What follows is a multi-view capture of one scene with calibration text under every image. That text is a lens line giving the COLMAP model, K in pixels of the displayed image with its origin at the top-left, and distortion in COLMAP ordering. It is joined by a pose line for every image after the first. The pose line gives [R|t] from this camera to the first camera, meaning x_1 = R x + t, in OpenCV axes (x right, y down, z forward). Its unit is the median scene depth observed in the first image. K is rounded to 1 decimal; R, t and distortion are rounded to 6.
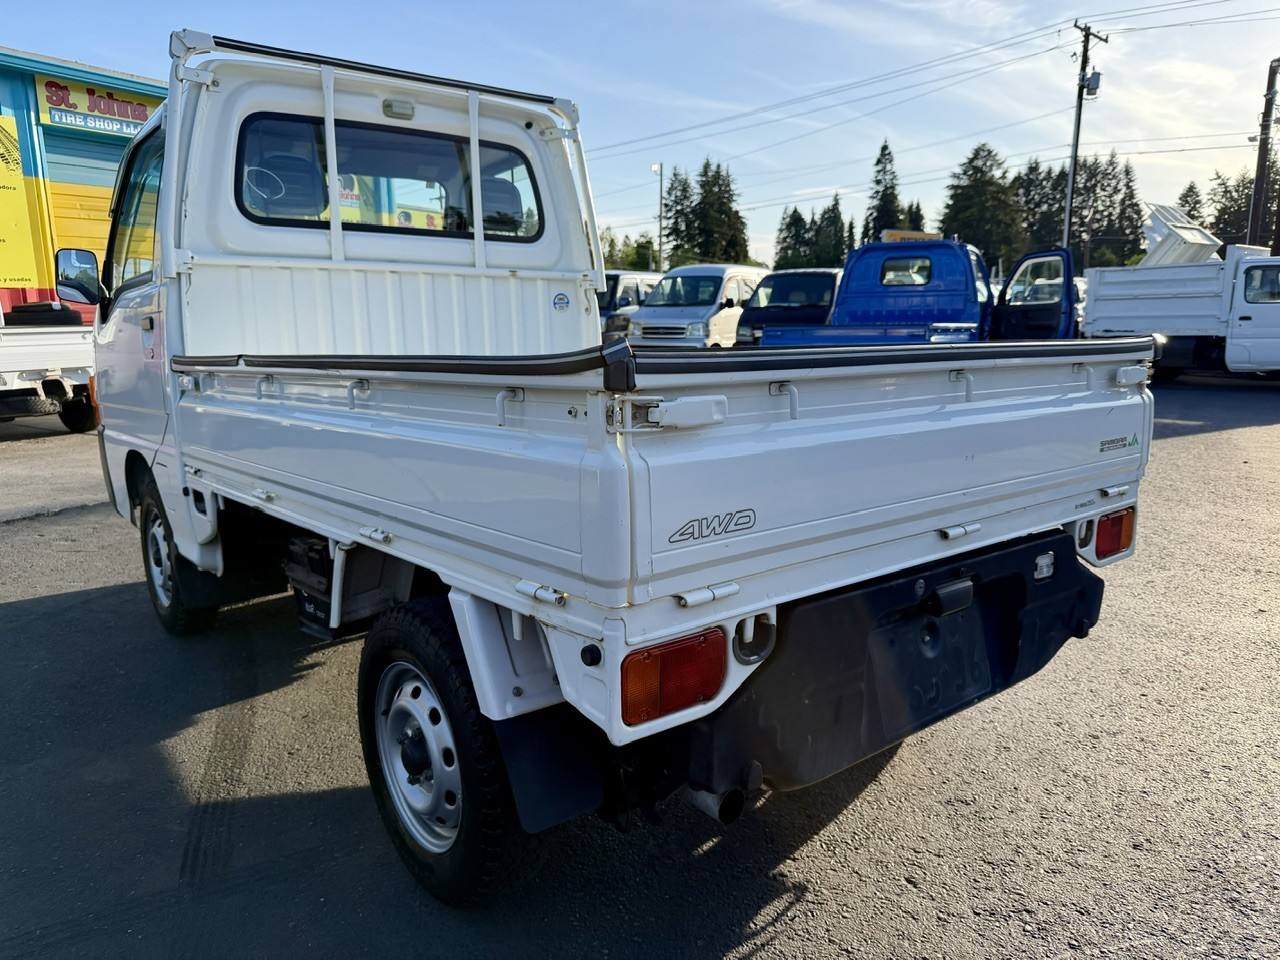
lens RADIAL K [[896.8, 0, 645.9], [0, 896.8, 497.0], [0, 0, 1]] dist [-0.003998, -0.031787]
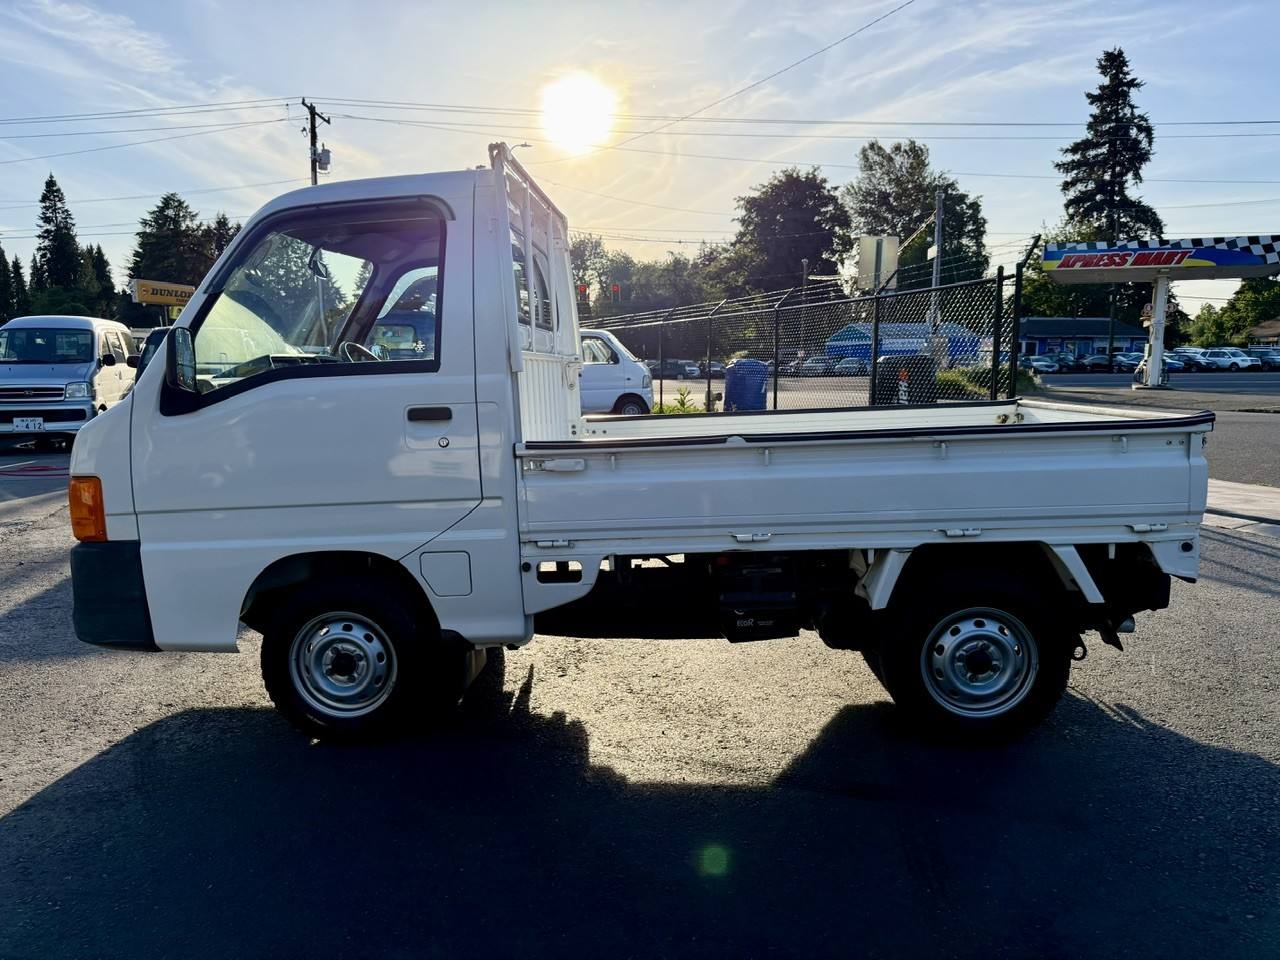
lens RADIAL K [[892.7, 0, 634.8], [0, 892.7, 479.3], [0, 0, 1]] dist [0.047982, -0.086944]
pose [[0.684634, -0.086943, 0.723683, -0.214718], [0.142543, 0.989660, -0.015954, -0.012329], [-0.714813, 0.114078, 0.689948, 0.033153]]
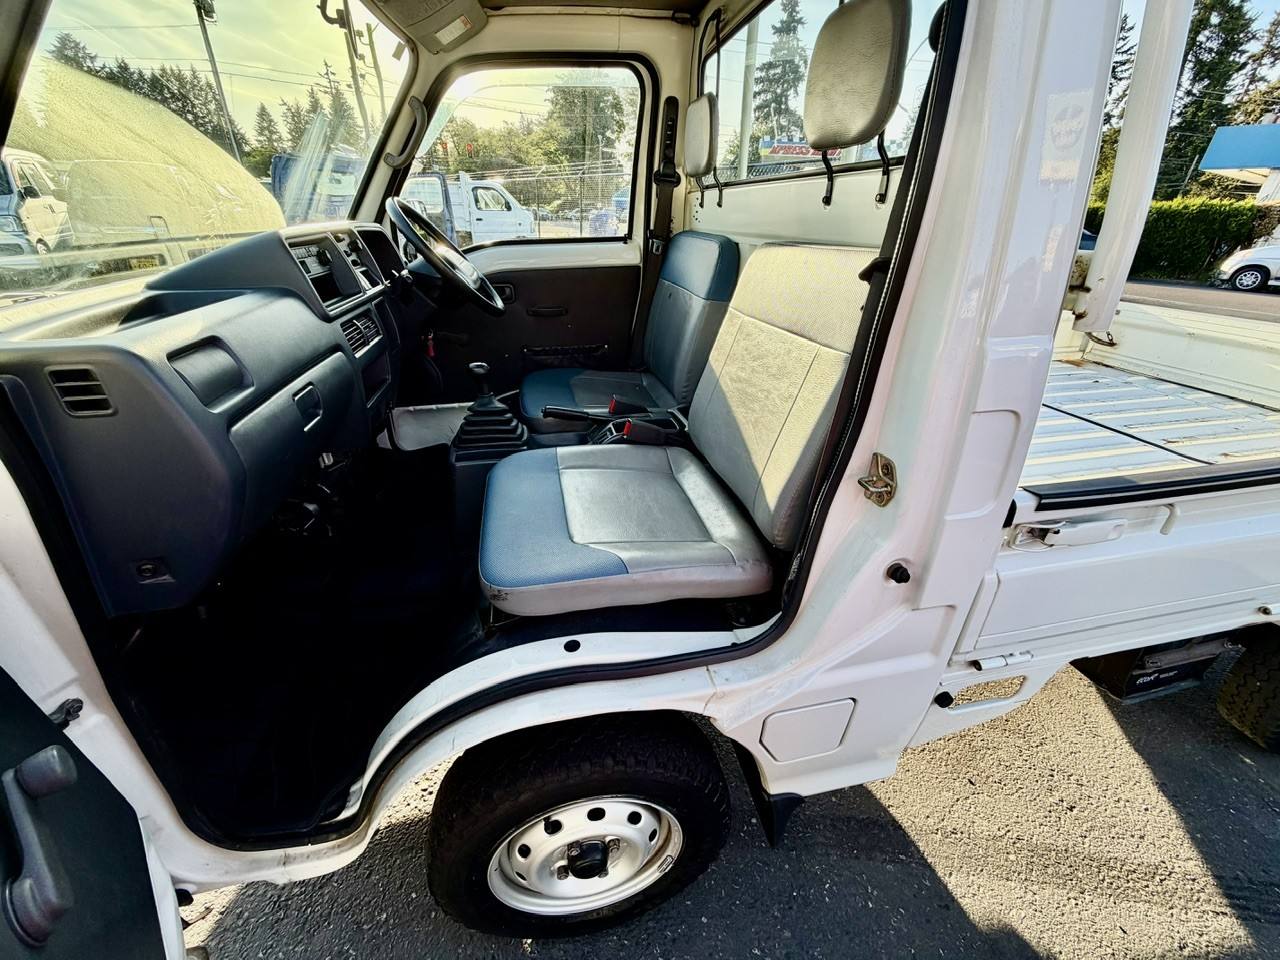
lens RADIAL K [[505.0, 0, 640.2], [0, 505.0, 472.4], [0, 0, 1]] dist [0.001342, -0.004164]
pose [[0.463460, -0.383346, 0.798906, -0.149322], [0.138803, 0.921856, 0.361821, -0.049686], [-0.875179, -0.056799, 0.480453, 0.186475]]
